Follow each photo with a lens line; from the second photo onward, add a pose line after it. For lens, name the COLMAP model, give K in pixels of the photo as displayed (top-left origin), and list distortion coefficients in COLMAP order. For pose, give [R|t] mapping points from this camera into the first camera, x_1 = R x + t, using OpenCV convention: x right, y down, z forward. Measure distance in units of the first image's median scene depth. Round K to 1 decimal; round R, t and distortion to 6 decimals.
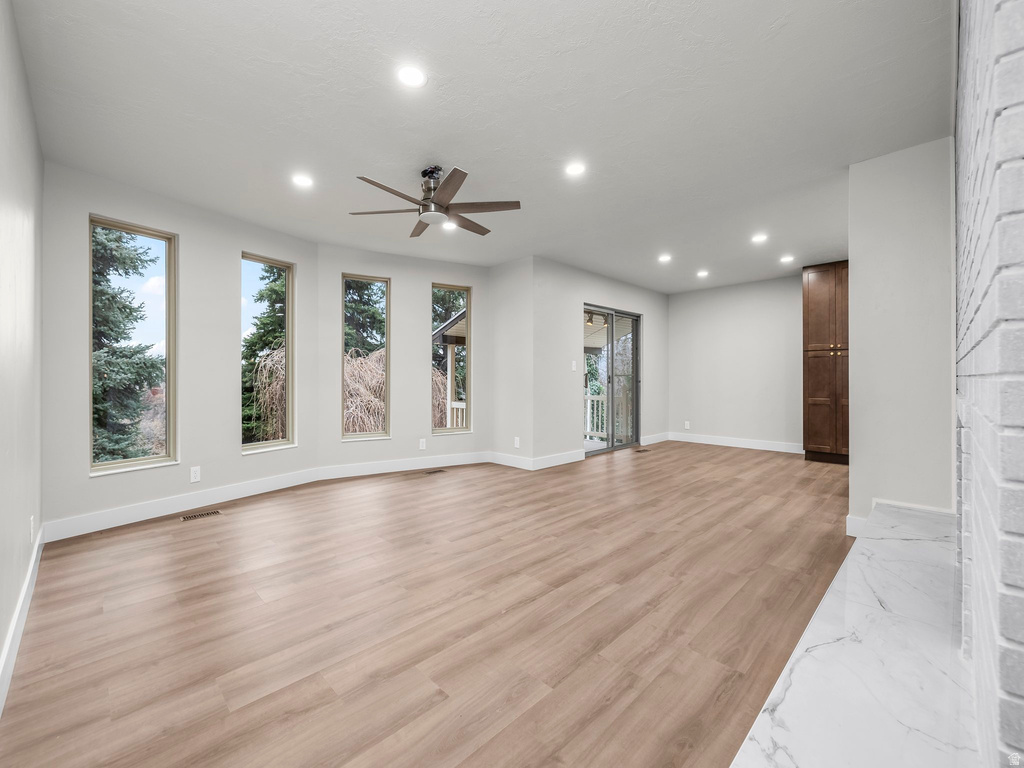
lens RADIAL K [[429.3, 0, 505.9], [0, 429.3, 381.8], [0, 0, 1]] dist [-0.001719, -0.000667]
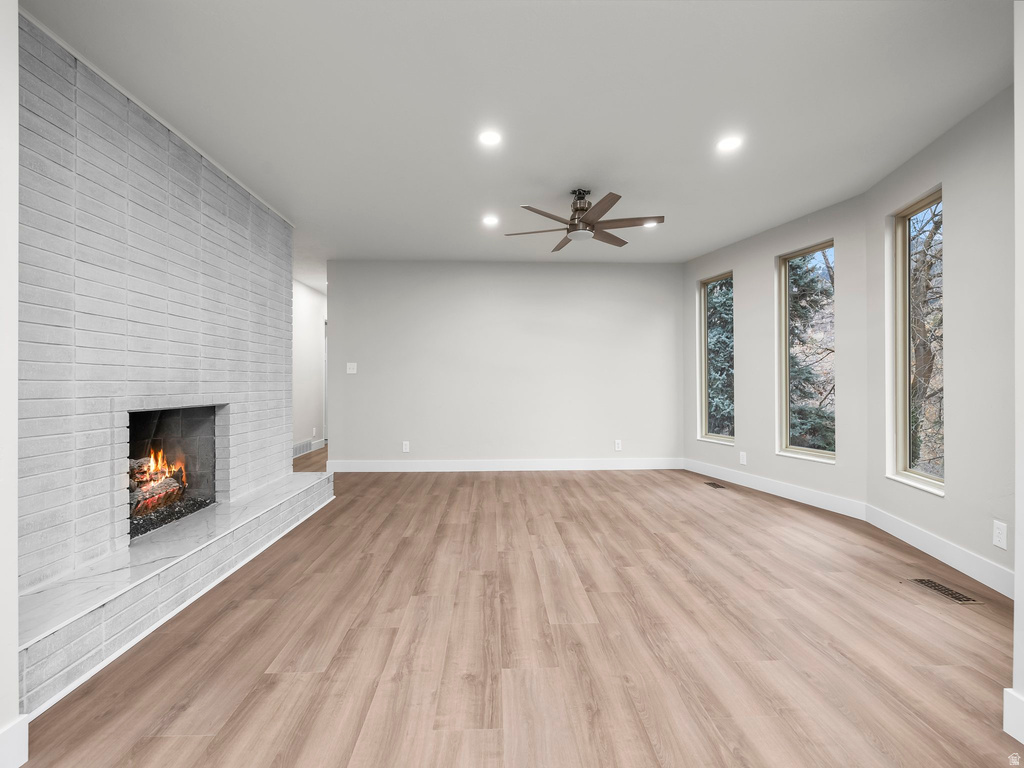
lens RADIAL K [[429.3, 0, 505.9], [0, 429.3, 381.8], [0, 0, 1]] dist [-0.001719, -0.000667]
pose [[-0.677022, 0.003835, -0.735953, 0.778319], [0.001241, 0.999991, 0.004070, -0.011275], [0.735962, 0.001842, -0.677020, 1.609721]]
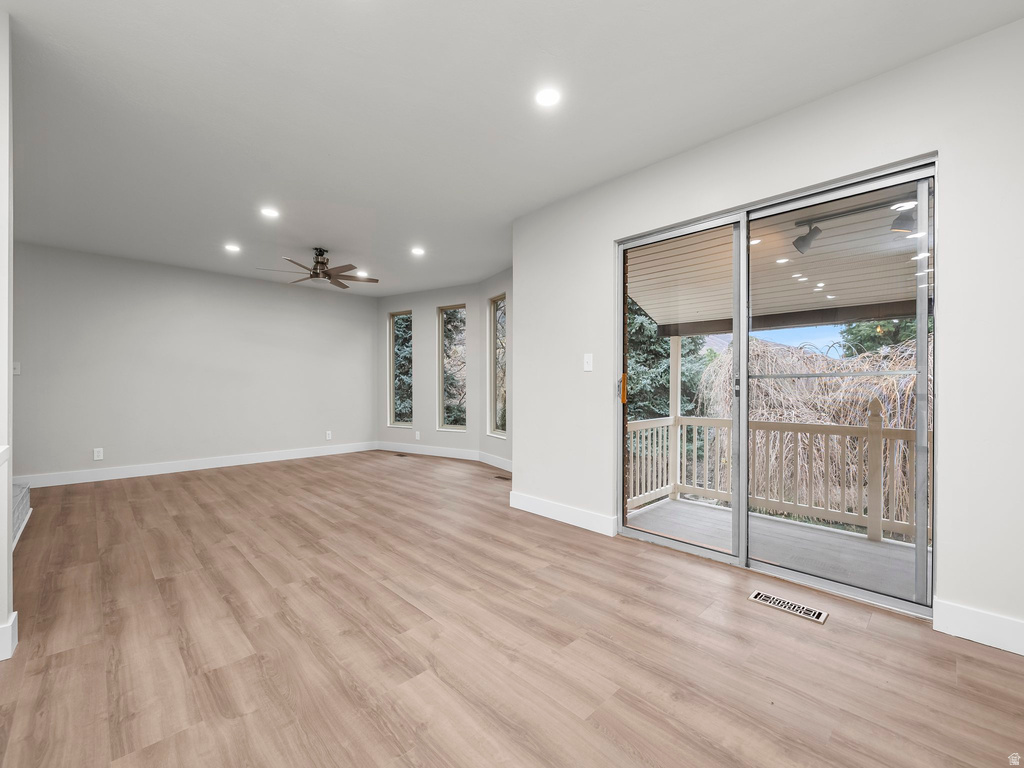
lens RADIAL K [[429.3, 0, 505.9], [0, 429.3, 381.8], [0, 0, 1]] dist [-0.001719, -0.000667]
pose [[-0.004759, -0.005866, -0.999971, 1.390580], [-0.004827, 0.999971, -0.005843, -0.013135], [0.999977, 0.004799, -0.004787, 1.682742]]
